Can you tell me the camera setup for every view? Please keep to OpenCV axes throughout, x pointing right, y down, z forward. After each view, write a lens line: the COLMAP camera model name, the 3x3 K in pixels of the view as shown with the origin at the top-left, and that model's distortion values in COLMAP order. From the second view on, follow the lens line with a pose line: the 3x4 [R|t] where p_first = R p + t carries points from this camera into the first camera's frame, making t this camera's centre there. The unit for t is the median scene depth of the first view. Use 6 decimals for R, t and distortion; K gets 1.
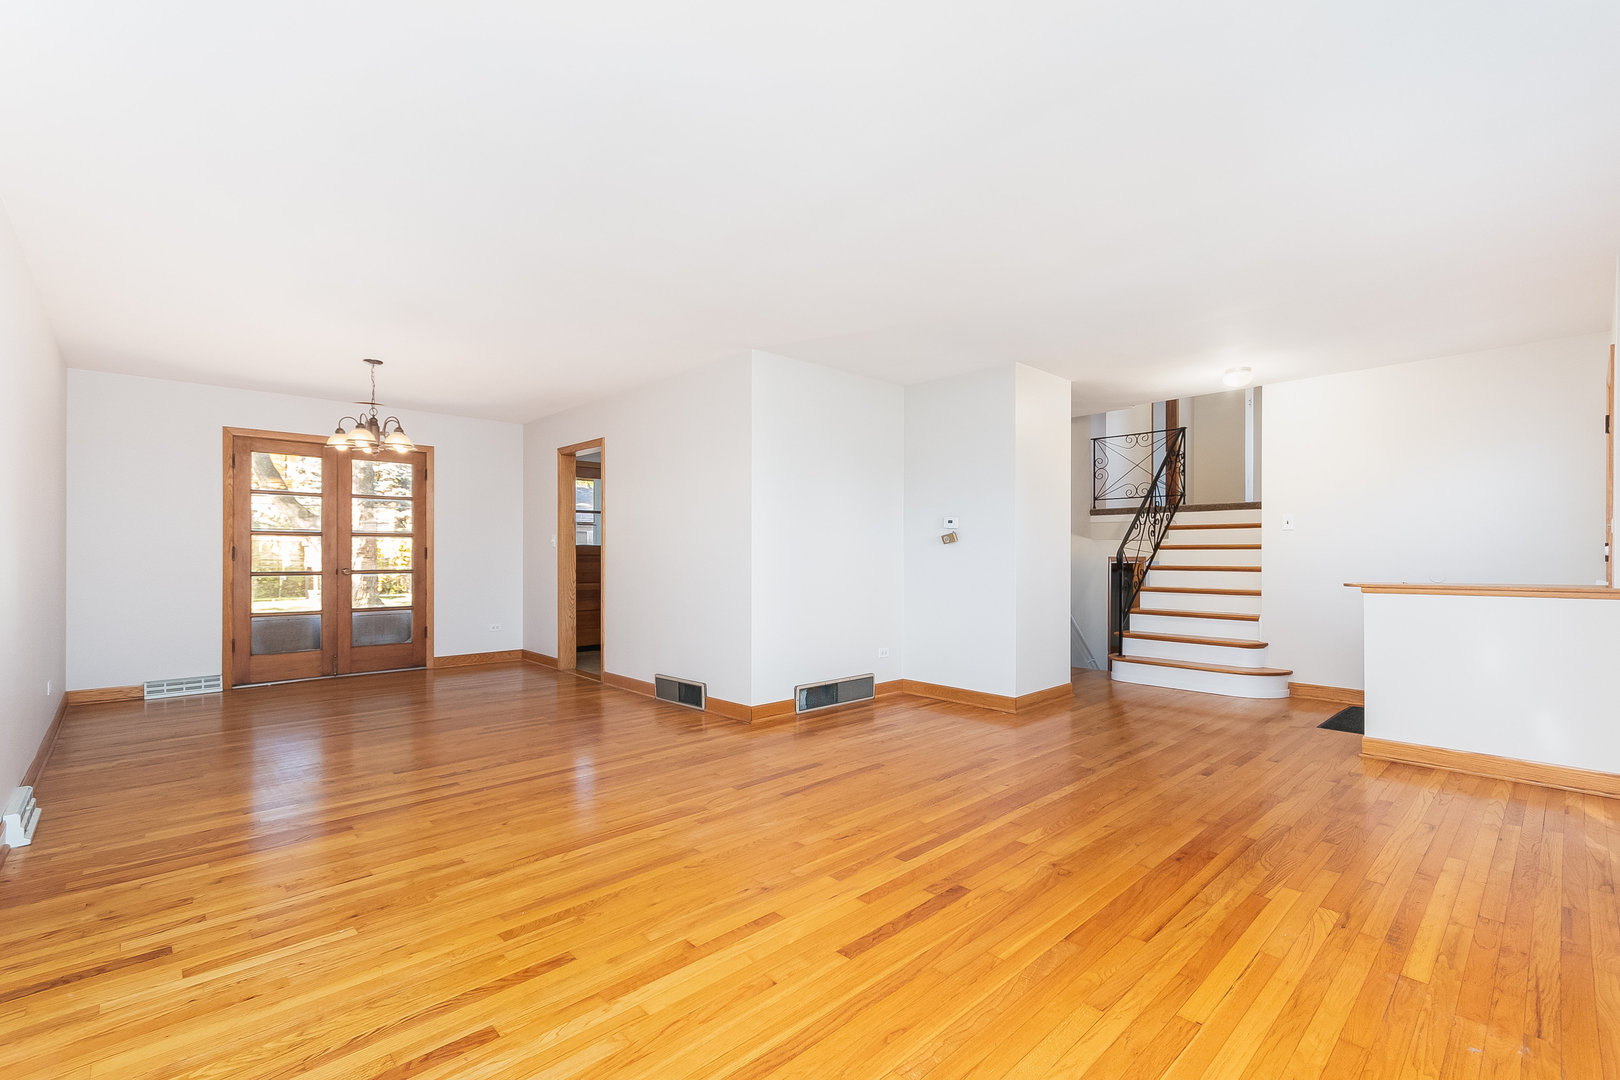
lens RADIAL K [[712.2, 0, 814.7], [0, 712.2, 550.7], [0, 0, 1]] dist [-0.000414, -0.000192]
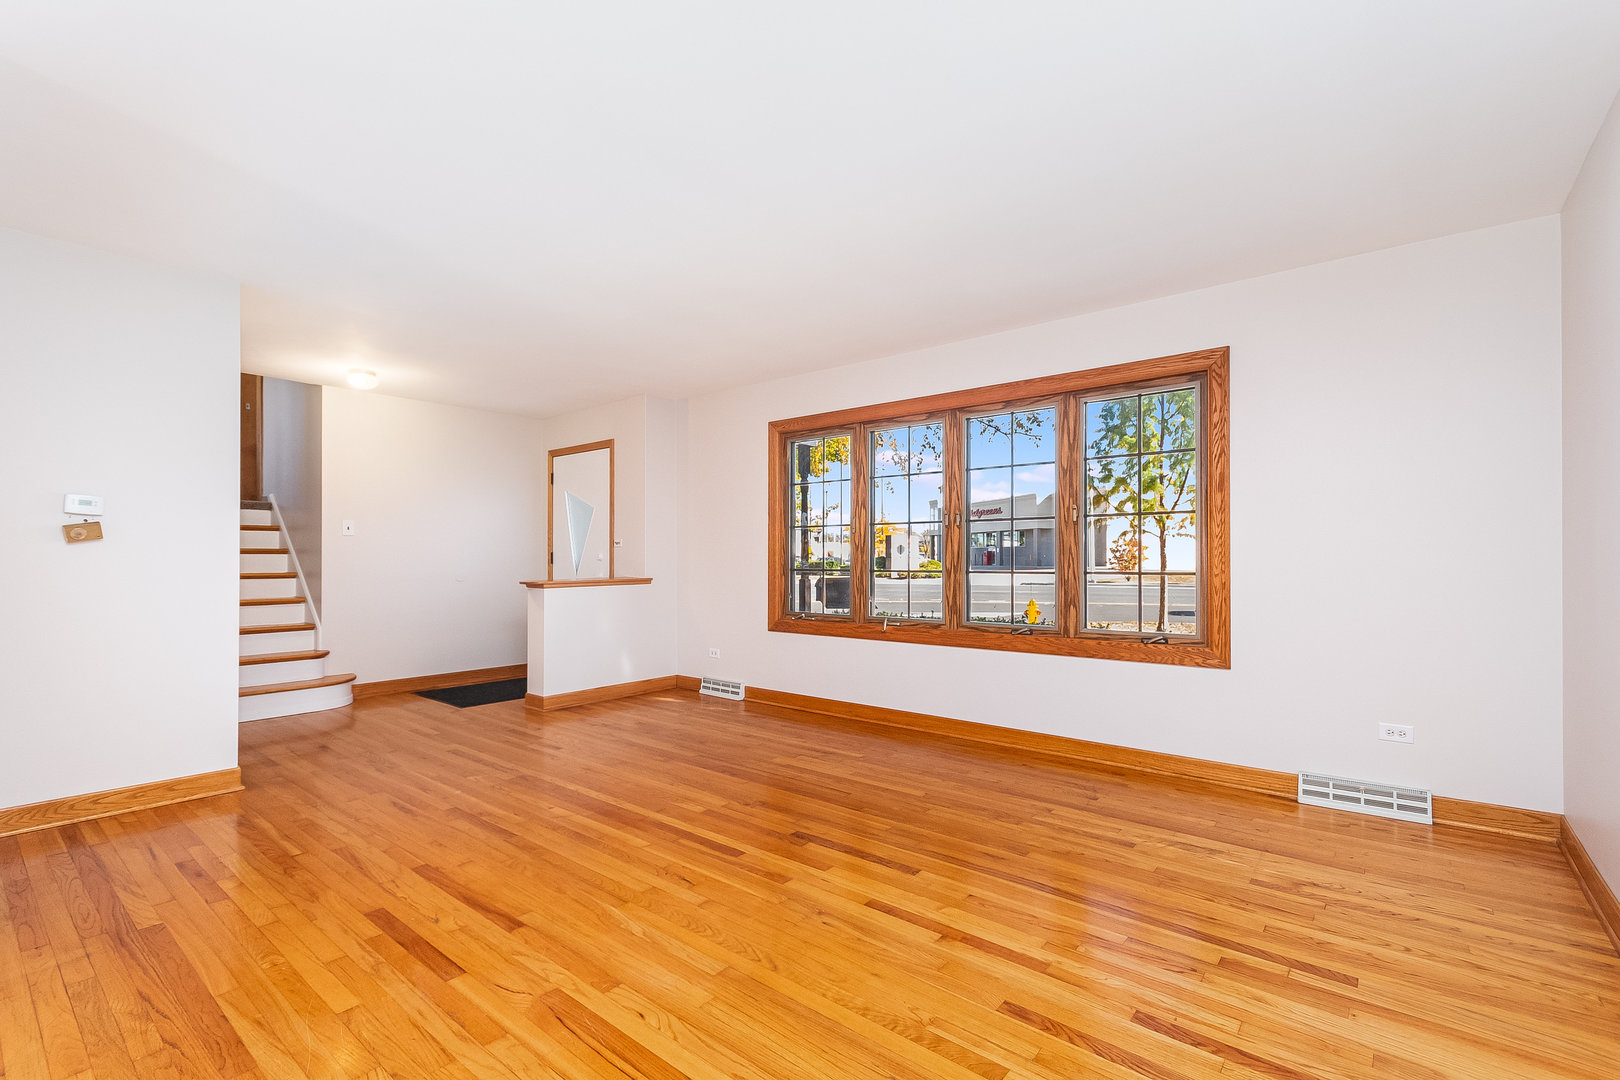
lens RADIAL K [[712.2, 0, 814.3], [0, 712.2, 544.2], [0, 0, 1]] dist [-0.000414, -0.000192]
pose [[-0.128778, 0.020423, 0.991463, -0.956318], [-0.001387, 0.999783, -0.020774, 0.007389], [-0.991672, -0.004051, -0.128722, 1.068824]]
